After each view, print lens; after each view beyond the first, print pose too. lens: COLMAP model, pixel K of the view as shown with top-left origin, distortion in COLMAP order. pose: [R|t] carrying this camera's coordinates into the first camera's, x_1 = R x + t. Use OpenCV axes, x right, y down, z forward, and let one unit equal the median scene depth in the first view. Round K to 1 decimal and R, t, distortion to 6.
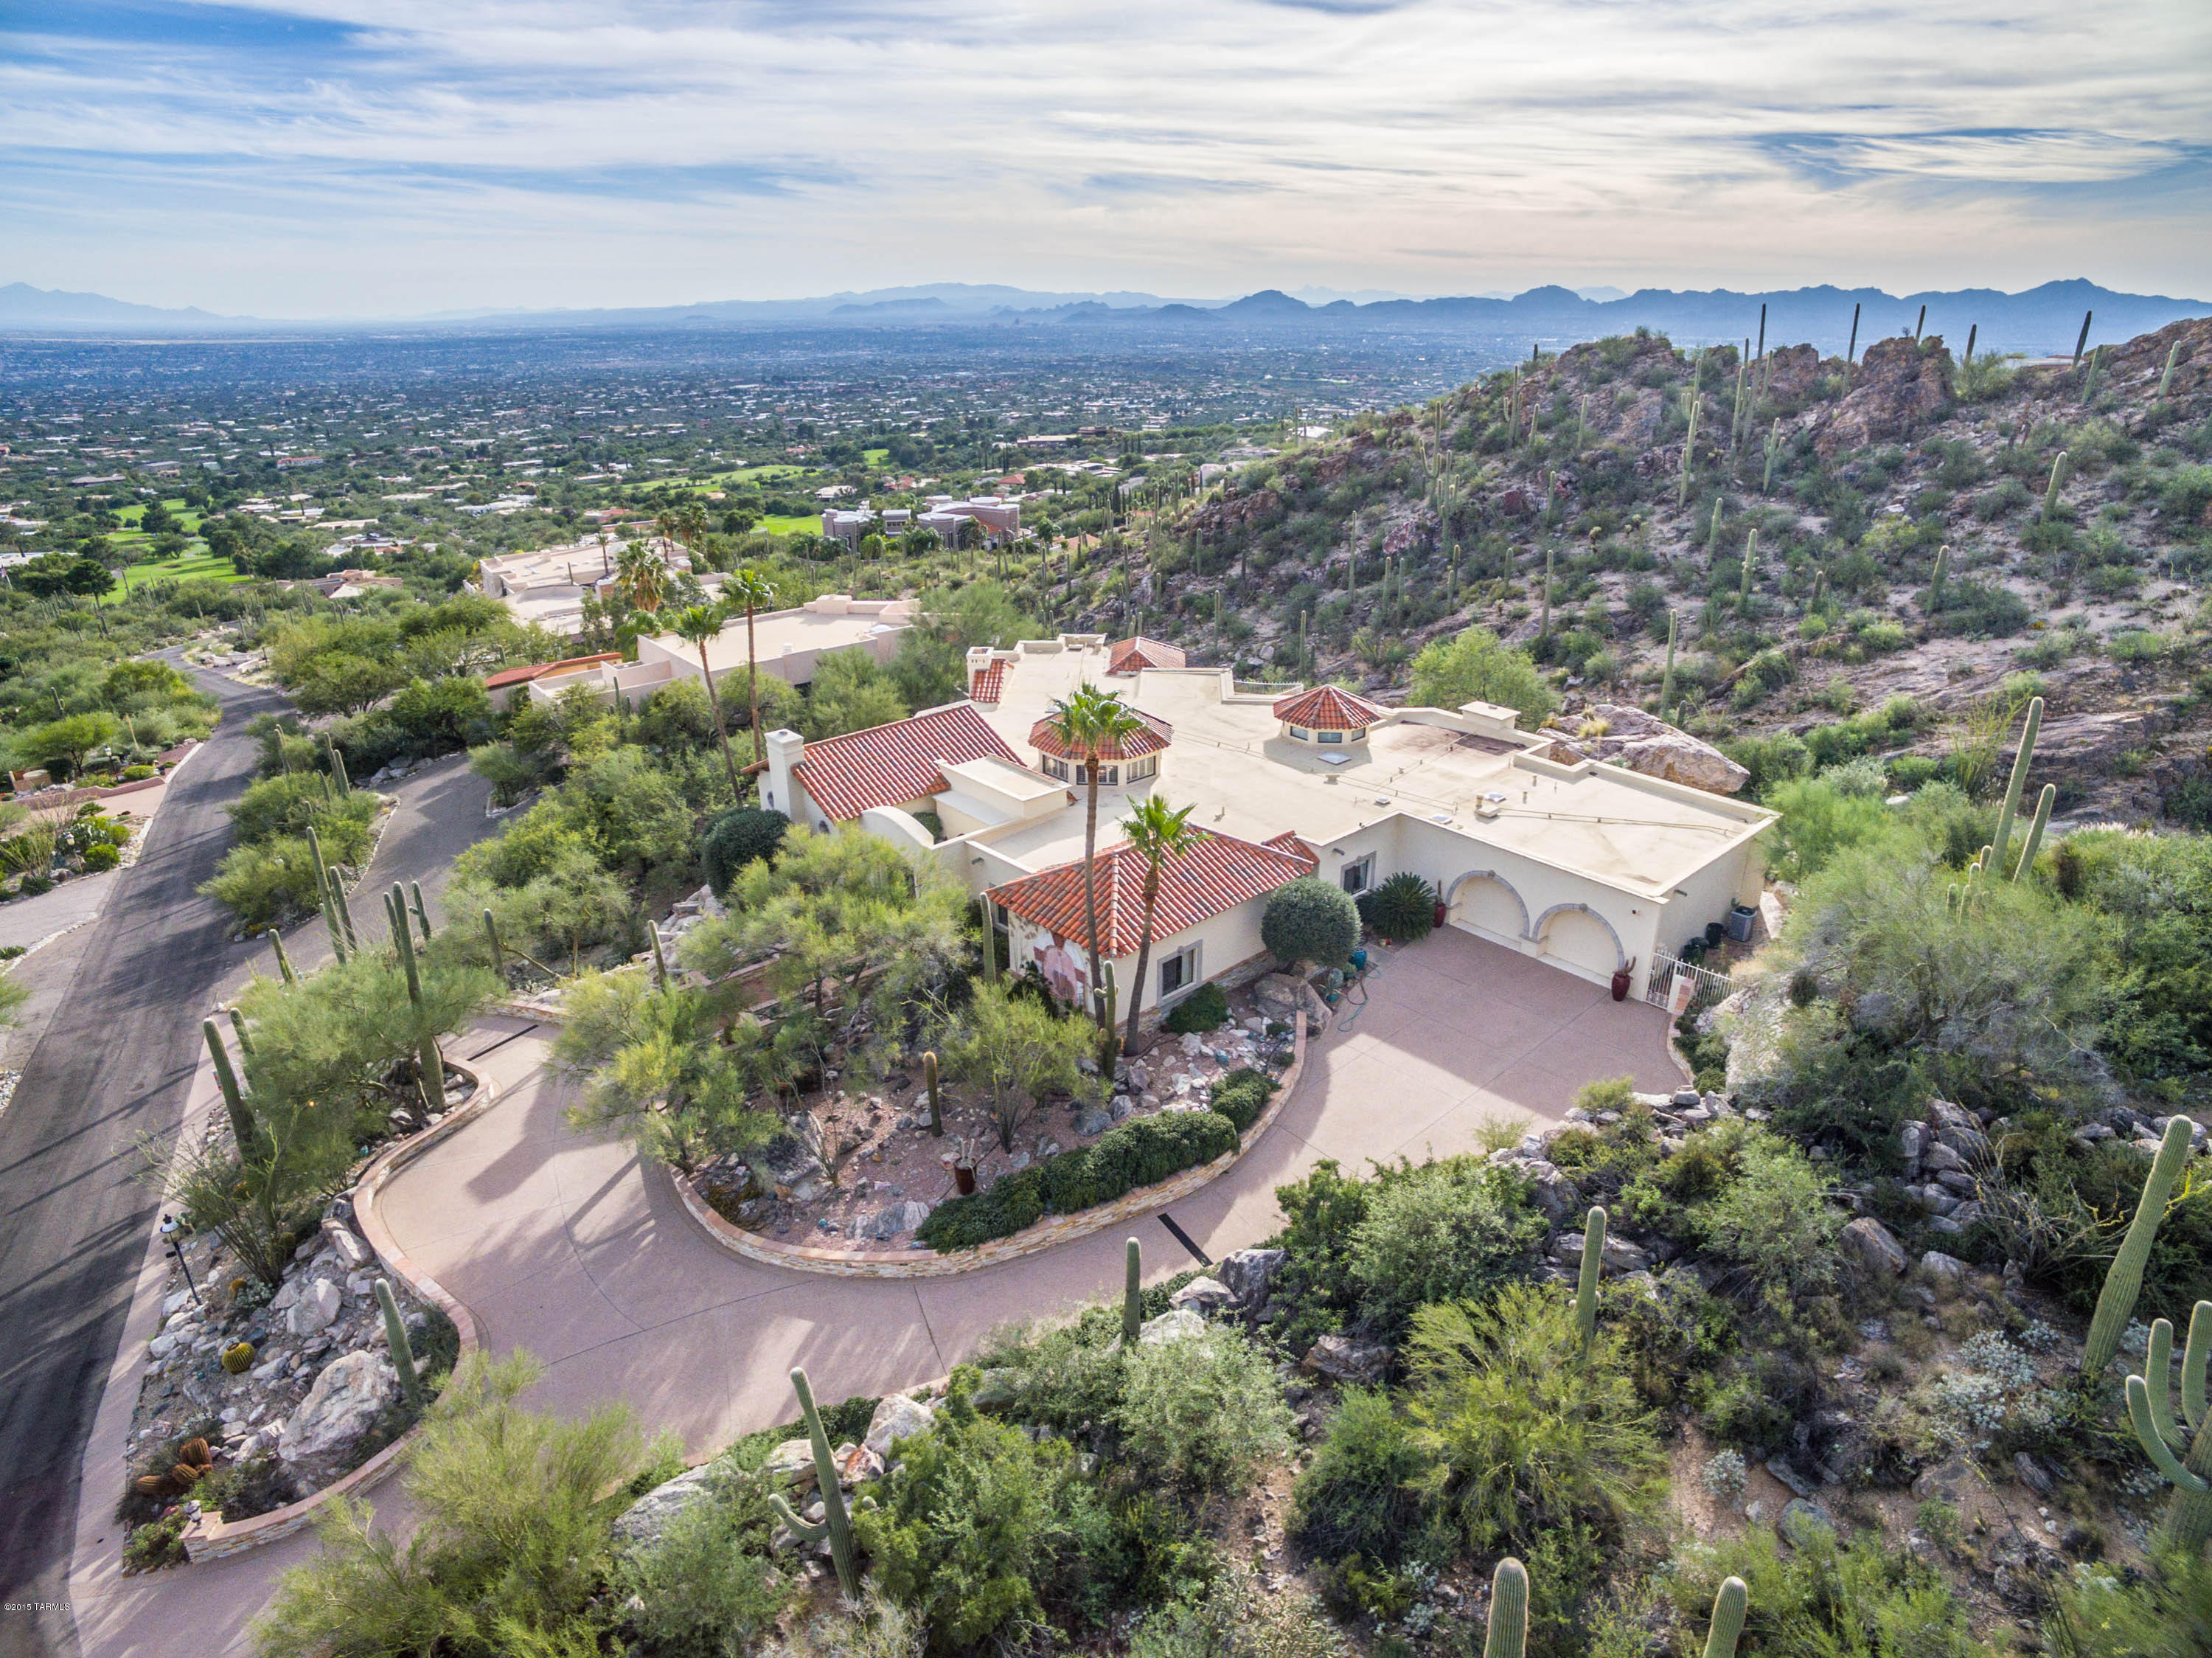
lens RADIAL K [[1292.8, 0, 1108.2], [0, 1292.8, 826.1], [0, 0, 1]] dist [-0.116800, 0.083699]
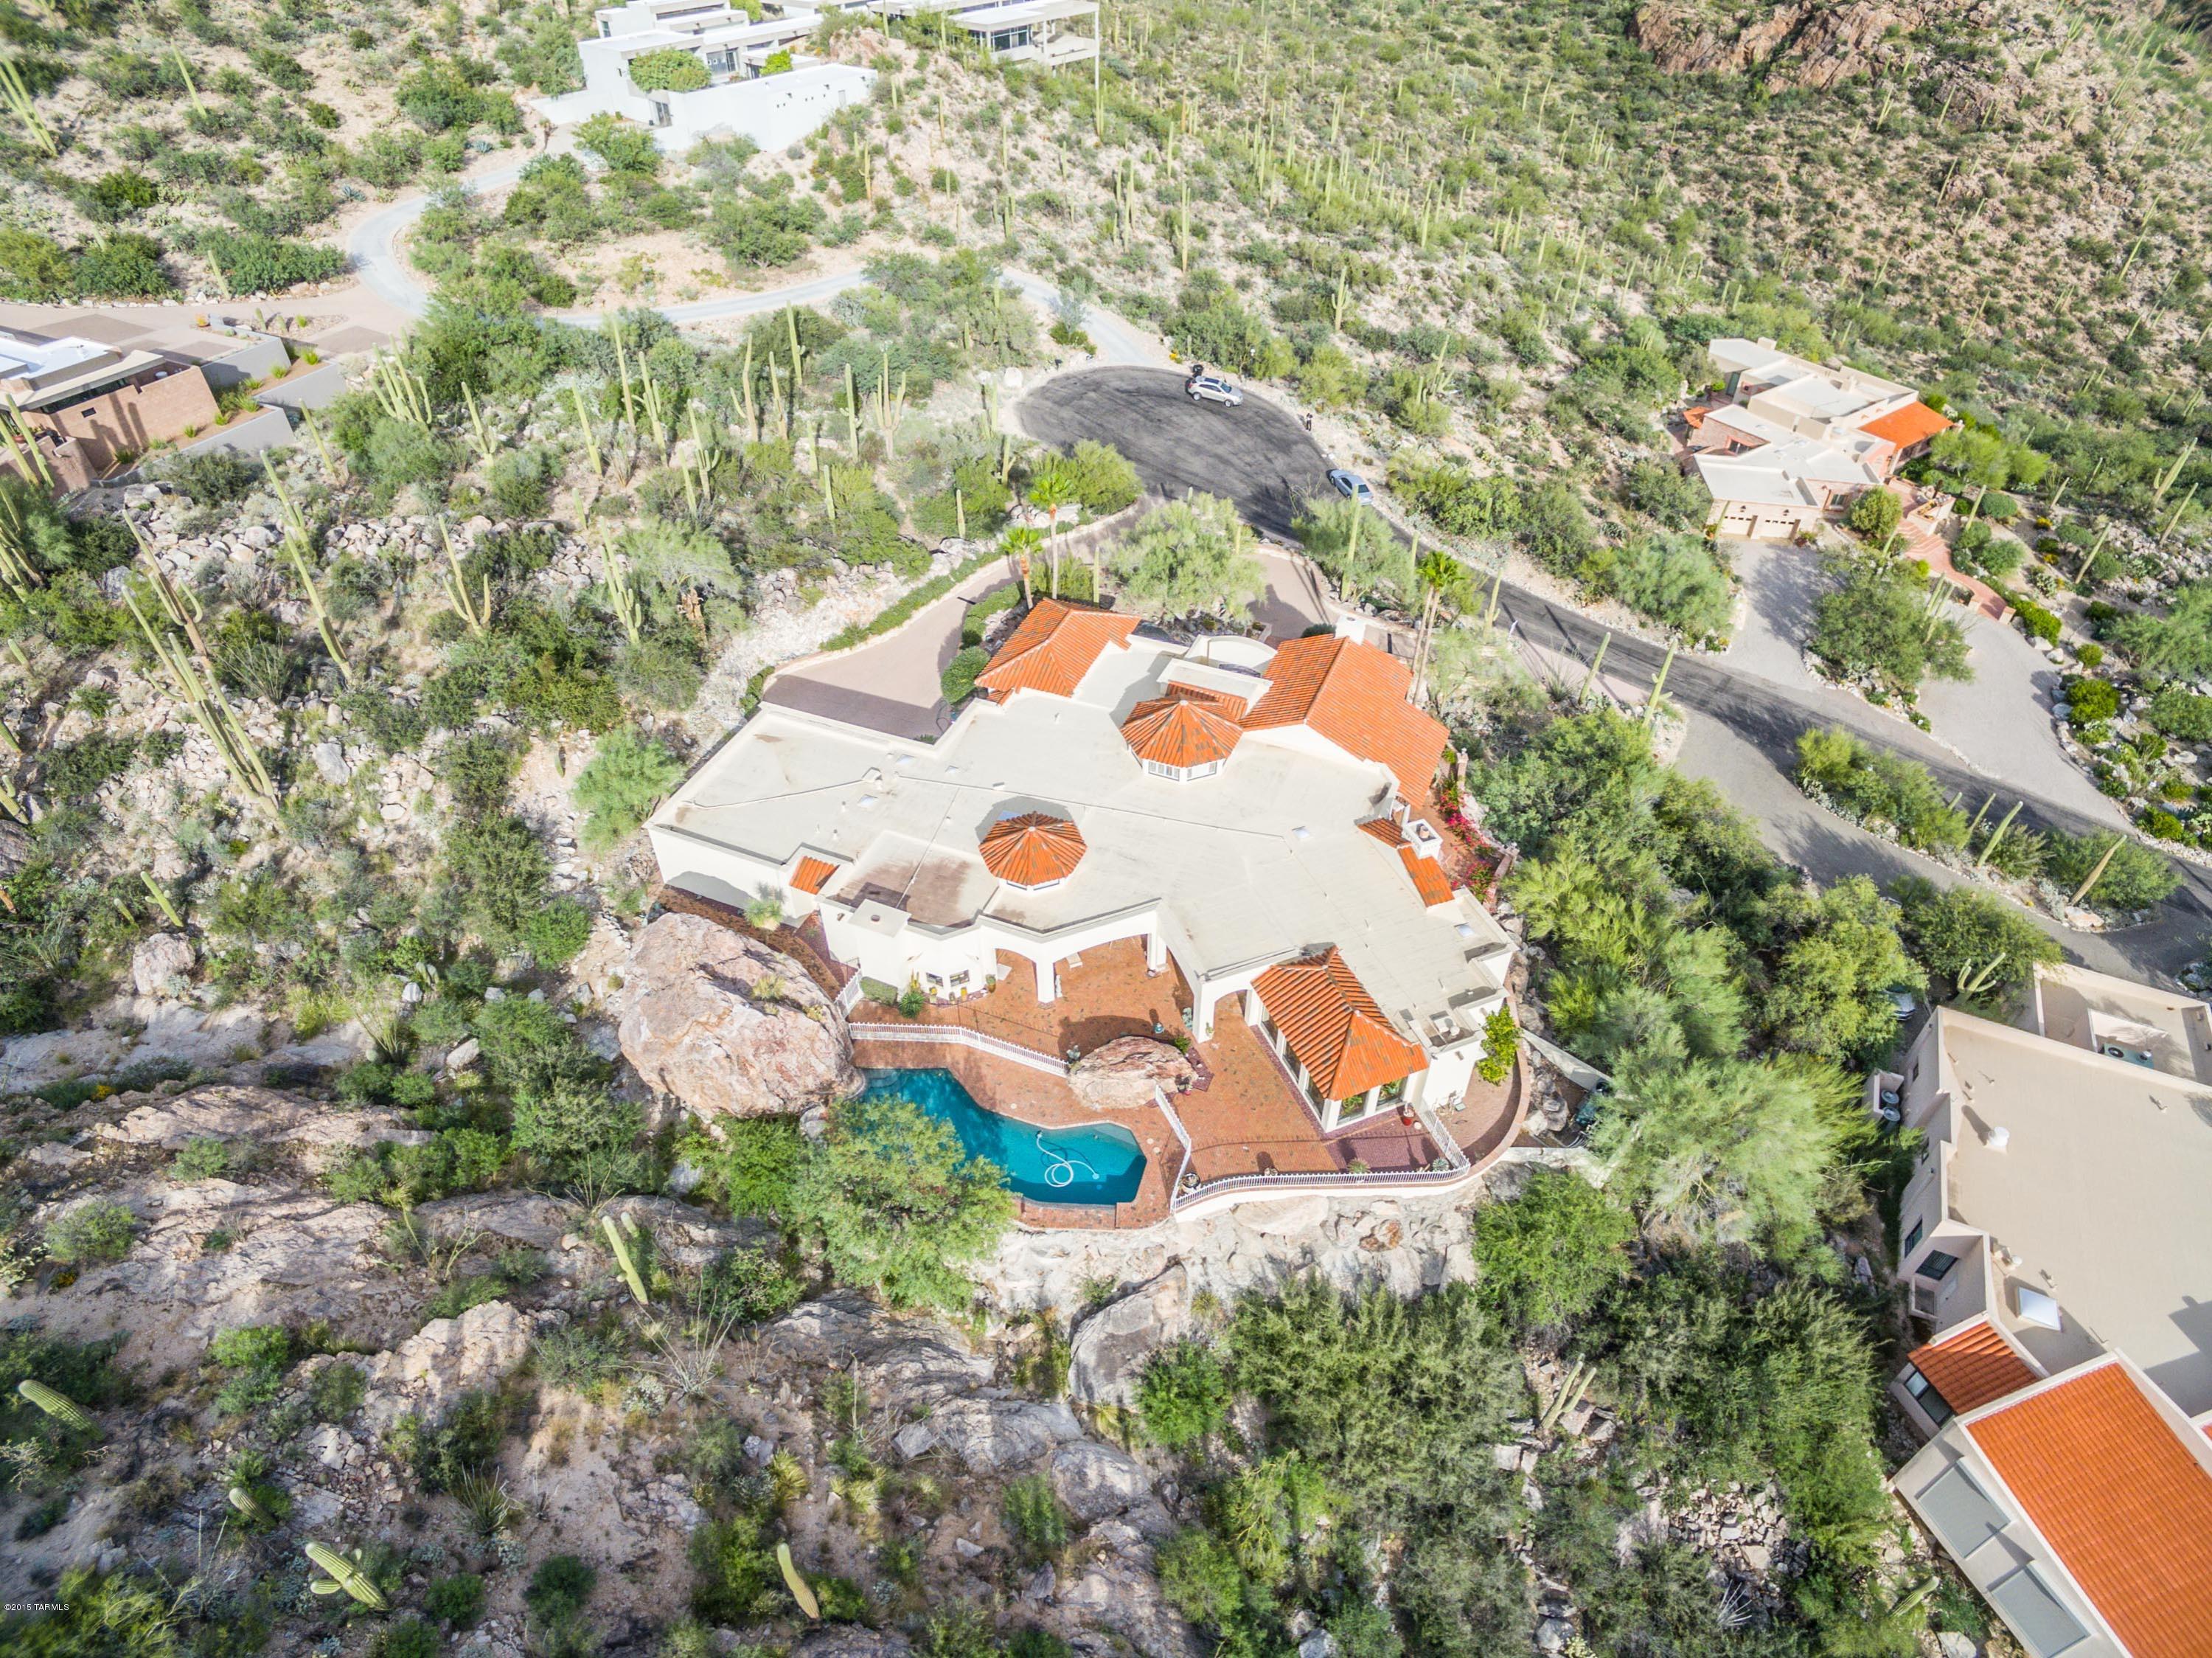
lens RADIAL K [[1292.8, 0, 1108.2], [0, 1292.8, 826.1], [0, 0, 1]] dist [-0.116800, 0.083699]
pose [[-0.900402, 0.290696, -0.323686, 0.383236], [-0.166251, 0.457637, 0.873458, -0.857747], [0.402042, 0.840276, -0.363729, 1.186403]]
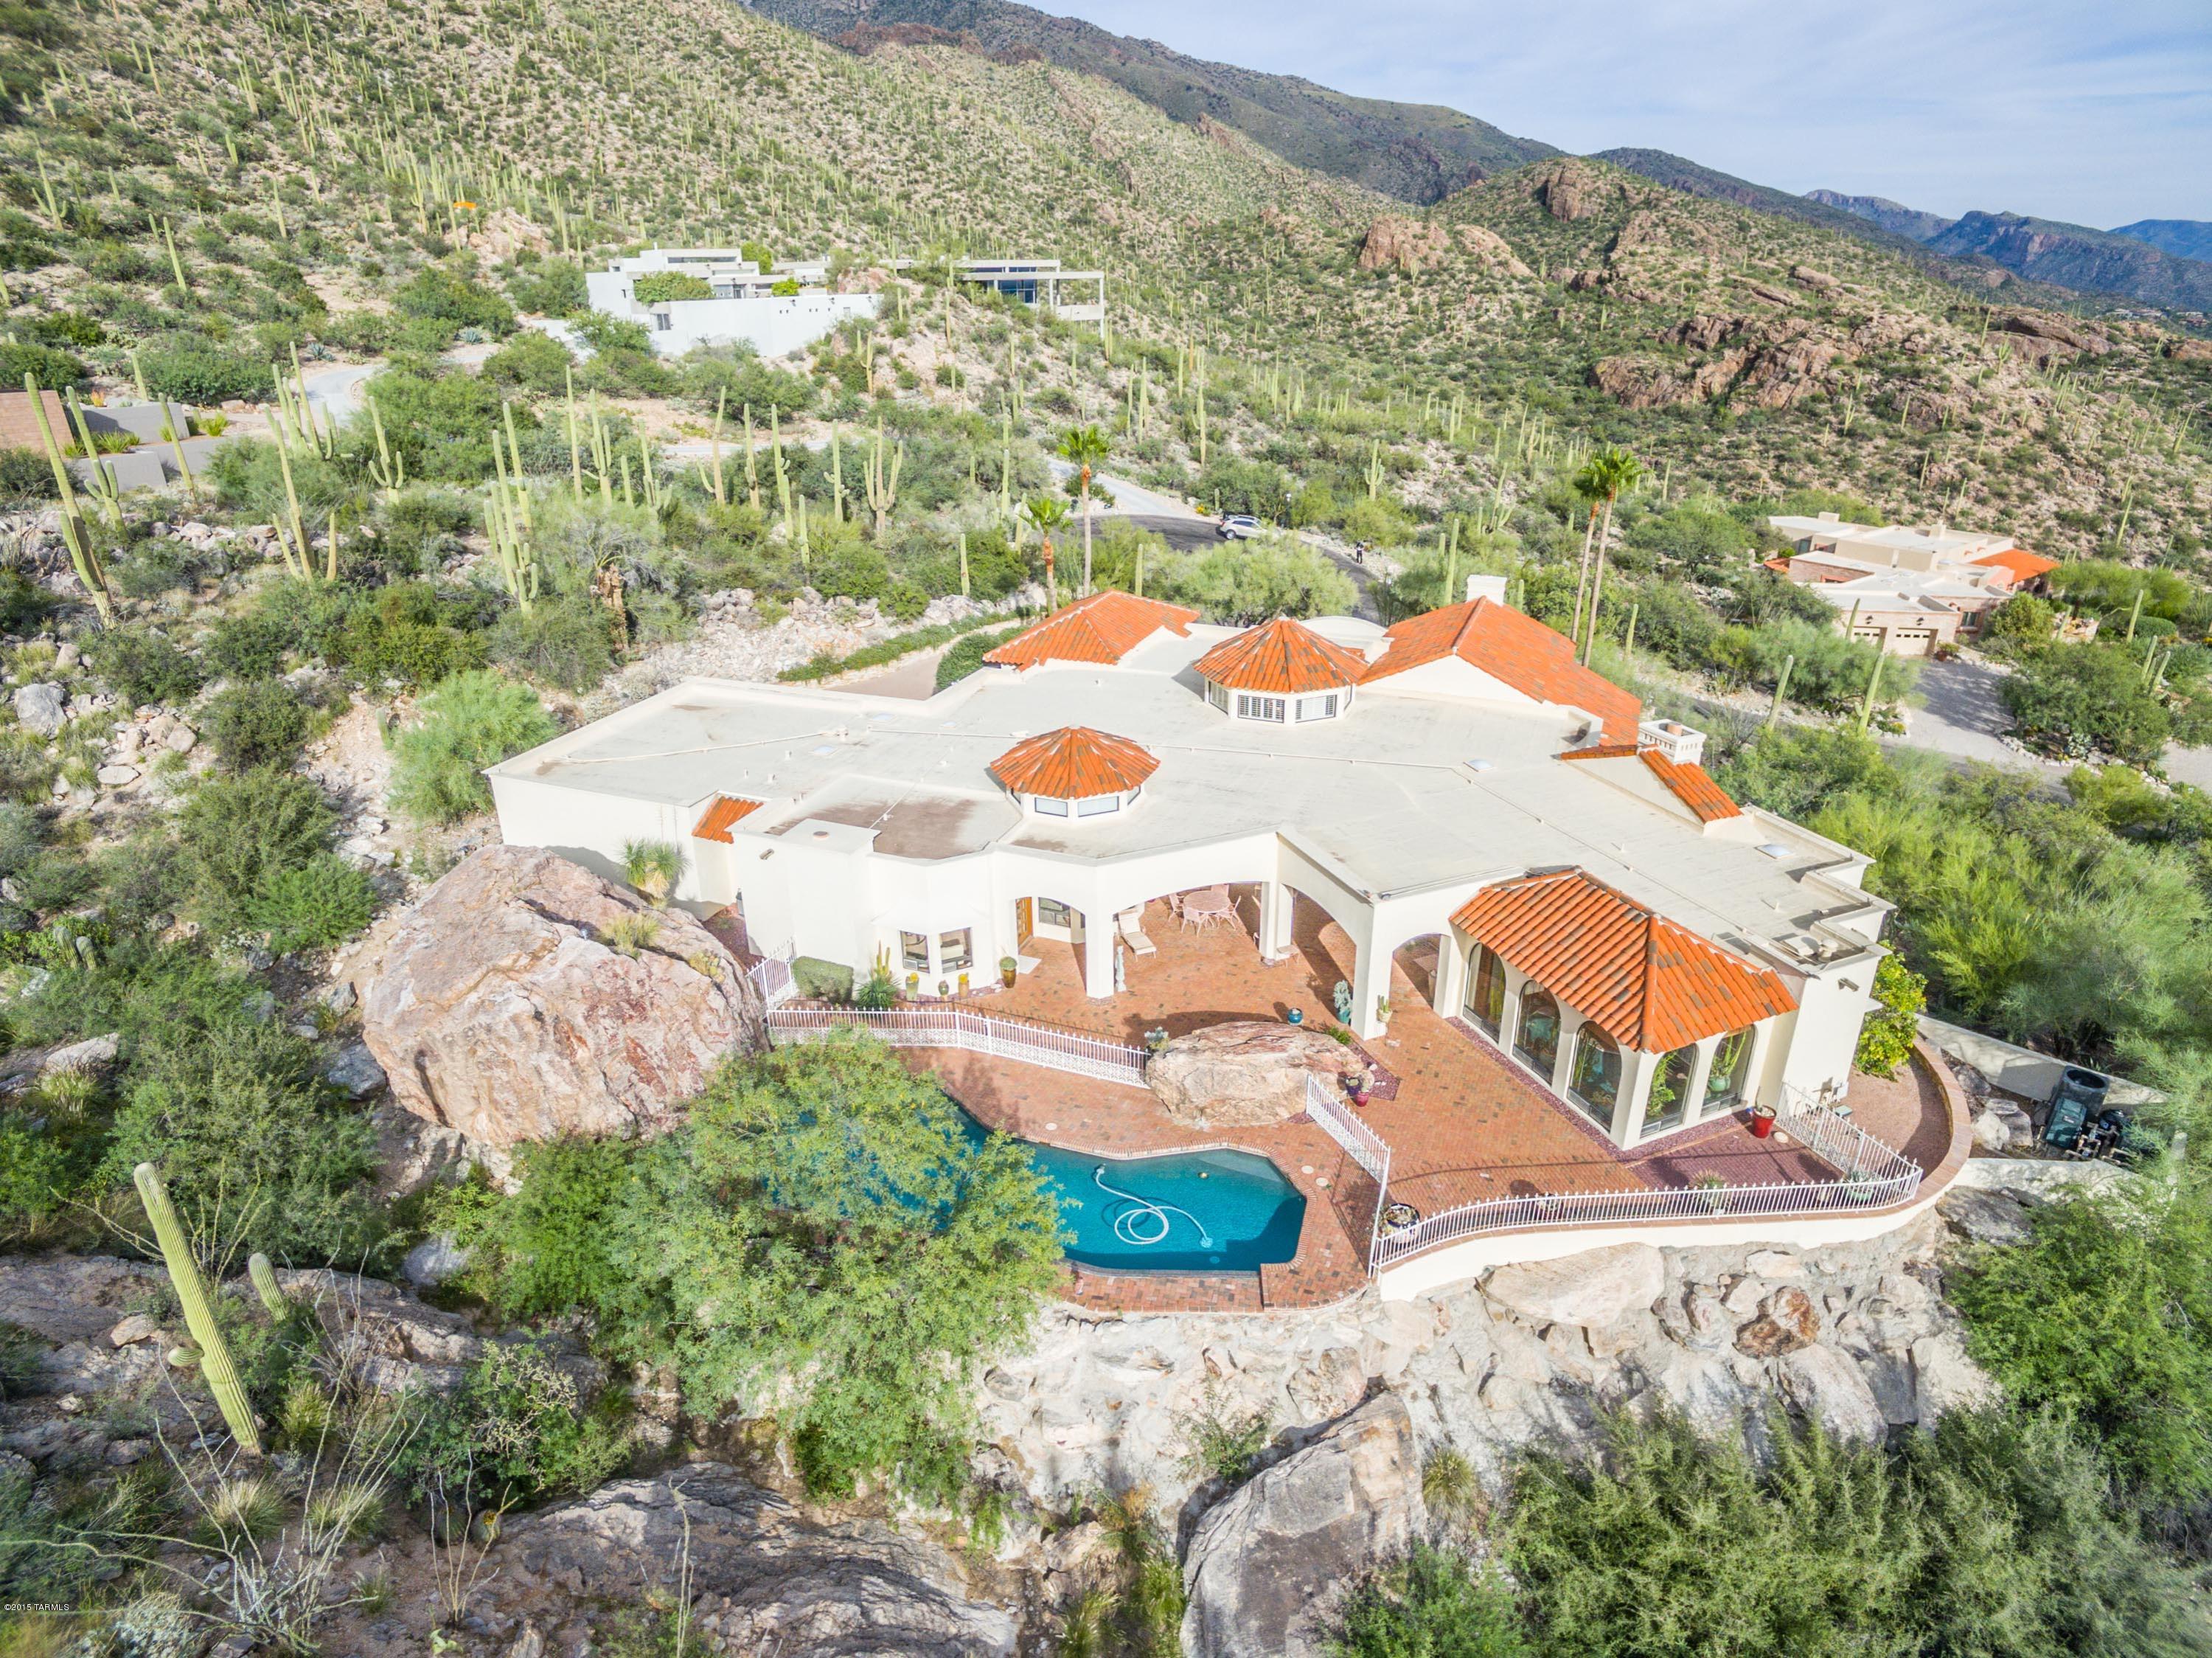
lens RADIAL K [[1292.8, 0, 1108.2], [0, 1292.8, 826.1], [0, 0, 1]] dist [-0.116800, 0.083699]
pose [[-0.894999, 0.191446, -0.402896, 0.368263], [-0.161601, 0.702701, 0.692890, -0.448883], [0.415767, 0.685244, -0.597979, 1.219618]]
